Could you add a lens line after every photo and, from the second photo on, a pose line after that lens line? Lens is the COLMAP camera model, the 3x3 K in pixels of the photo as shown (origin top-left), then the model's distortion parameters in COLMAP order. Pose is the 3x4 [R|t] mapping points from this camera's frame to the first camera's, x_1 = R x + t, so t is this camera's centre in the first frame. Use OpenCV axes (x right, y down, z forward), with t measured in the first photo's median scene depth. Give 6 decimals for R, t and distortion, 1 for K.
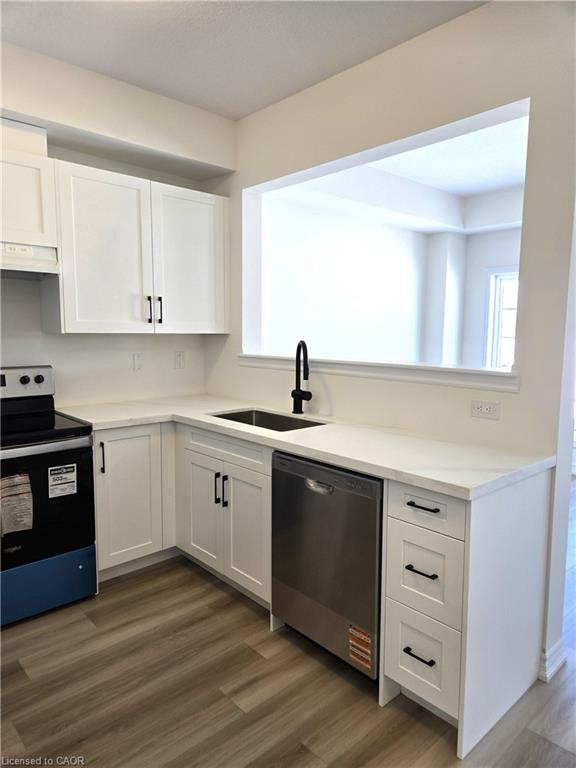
lens RADIAL K [[512.3, 0, 288.0], [0, 512.3, 384.0], [0, 0, 1]] dist [-0.002237, -0.001095]
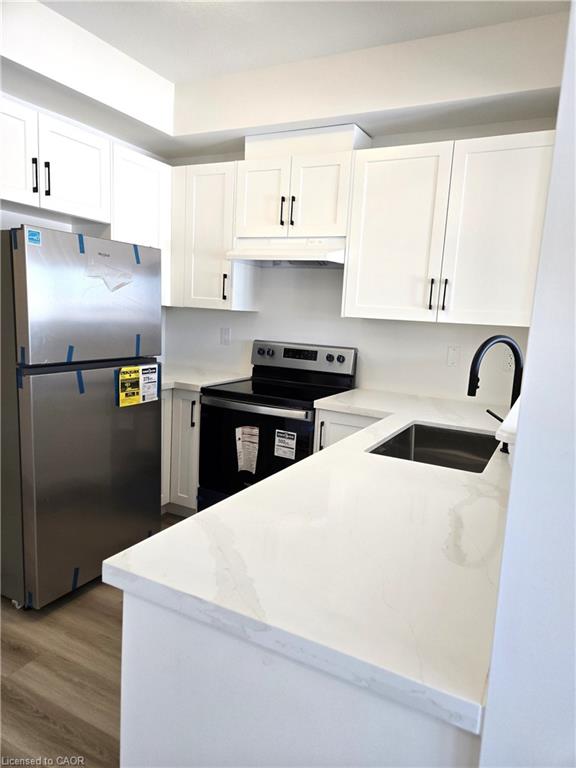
lens RADIAL K [[522.1, 0, 287.6], [0, 522.1, 397.5], [0, 0, 1]] dist [-0.000837, 0.000779]
pose [[0.332605, 0.162922, -0.928887, 0.555636], [-0.145544, 0.982032, 0.120129, -0.048014], [0.931768, 0.095238, 0.350340, 0.523917]]
